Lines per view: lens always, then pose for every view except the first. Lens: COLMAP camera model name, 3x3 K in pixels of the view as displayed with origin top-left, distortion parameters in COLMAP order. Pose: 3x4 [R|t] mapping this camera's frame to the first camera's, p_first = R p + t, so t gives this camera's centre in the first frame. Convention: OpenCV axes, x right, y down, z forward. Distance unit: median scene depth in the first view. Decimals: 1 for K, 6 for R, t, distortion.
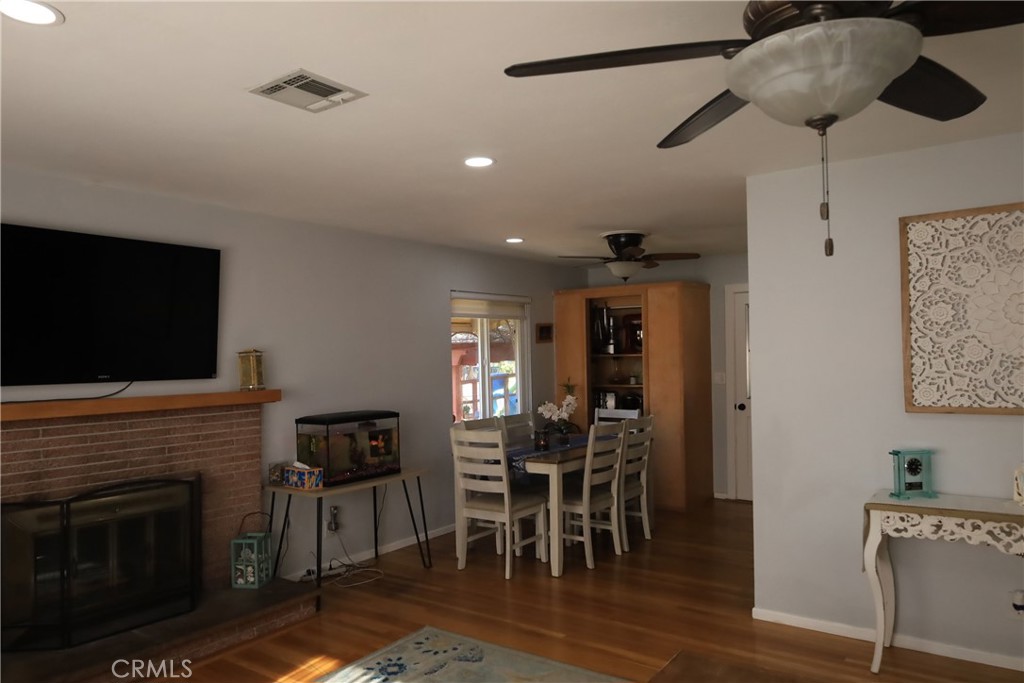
lens RADIAL K [[702.3, 0, 513.0], [0, 702.3, 346.7], [0, 0, 1]] dist [-0.000214, -0.007183]
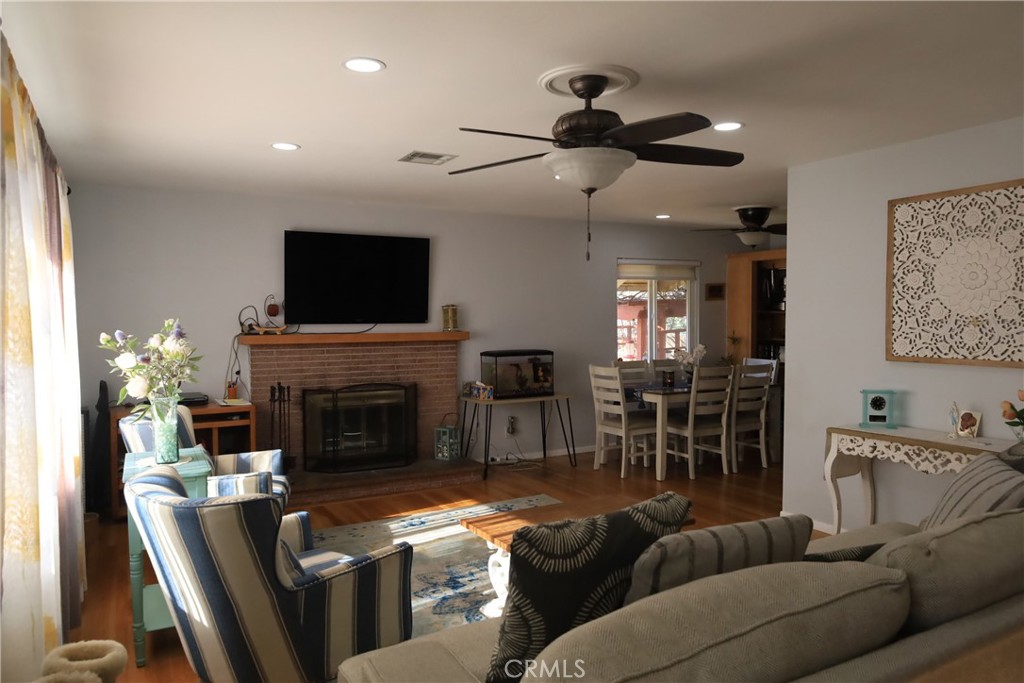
lens RADIAL K [[702.3, 0, 511.9], [0, 702.3, 346.7], [0, 0, 1]] dist [-0.000214, -0.007183]
pose [[0.907622, 0.033788, -0.418427, 0.407844], [-0.006790, 0.997807, 0.065844, -0.006167], [0.419734, -0.056920, 0.905861, -0.329414]]
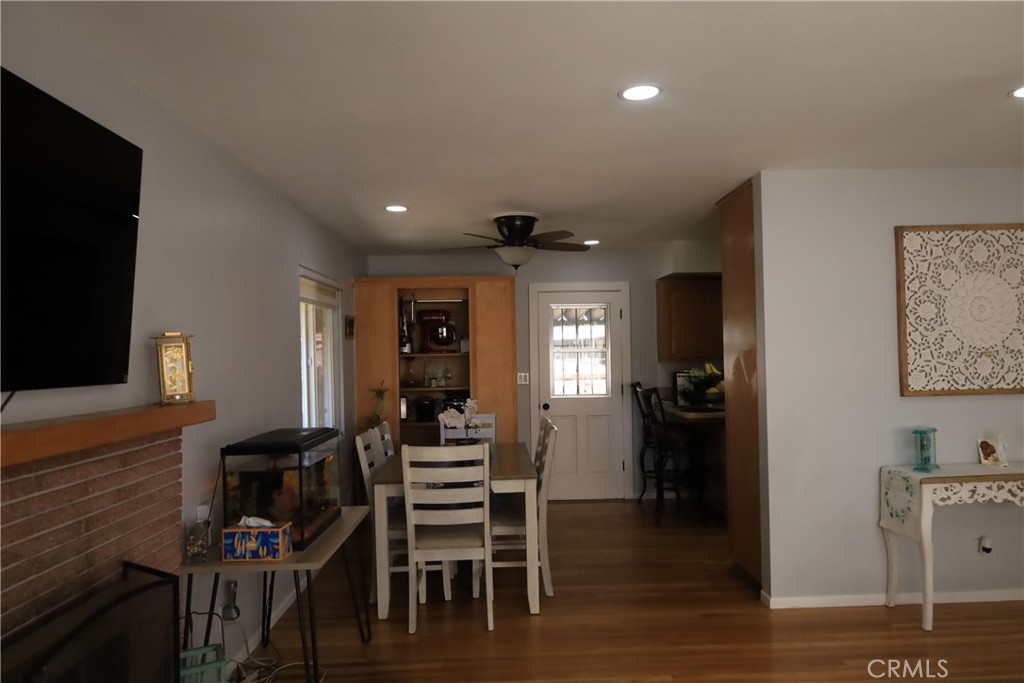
lens RADIAL K [[702.3, 0, 514.9], [0, 702.3, 347.1], [0, 0, 1]] dist [-0.000214, -0.007183]
pose [[0.794262, 0.009811, 0.607496, -0.544202], [-0.002749, 0.999917, -0.012555, 0.024605], [-0.607569, 0.008302, 0.794224, 0.405953]]
